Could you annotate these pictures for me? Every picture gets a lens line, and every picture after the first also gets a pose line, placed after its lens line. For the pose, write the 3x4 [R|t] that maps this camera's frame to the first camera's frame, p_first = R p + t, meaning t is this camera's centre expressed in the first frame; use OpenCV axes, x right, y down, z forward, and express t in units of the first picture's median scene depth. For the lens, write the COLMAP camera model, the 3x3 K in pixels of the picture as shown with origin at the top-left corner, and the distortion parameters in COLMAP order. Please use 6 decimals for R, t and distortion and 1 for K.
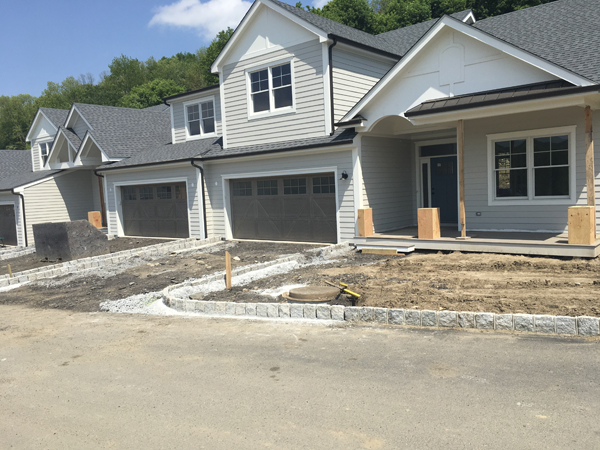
lens RADIAL K [[519.6, 0, 300.0], [0, 519.6, 225.0], [0, 0, 1]] dist [0.088147, -0.179399]
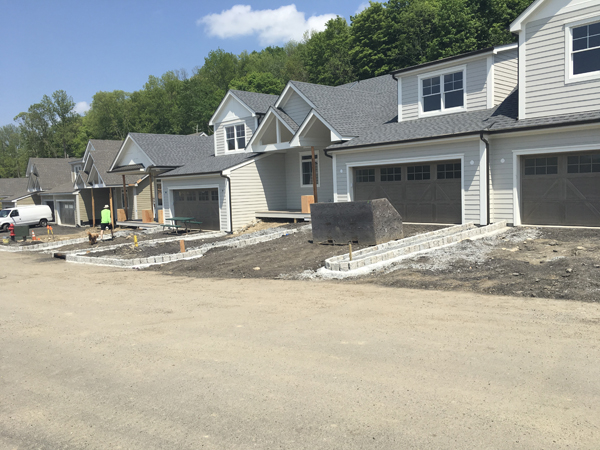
lens RADIAL K [[502.8, 0, 300.0], [0, 502.8, 225.0], [0, 0, 1]] dist [0.086631, -0.118712]
pose [[0.993856, 0.013581, -0.109845, -0.330230], [-0.011758, 0.999782, 0.017228, 0.014178], [0.110055, -0.015830, 0.993799, 0.095222]]
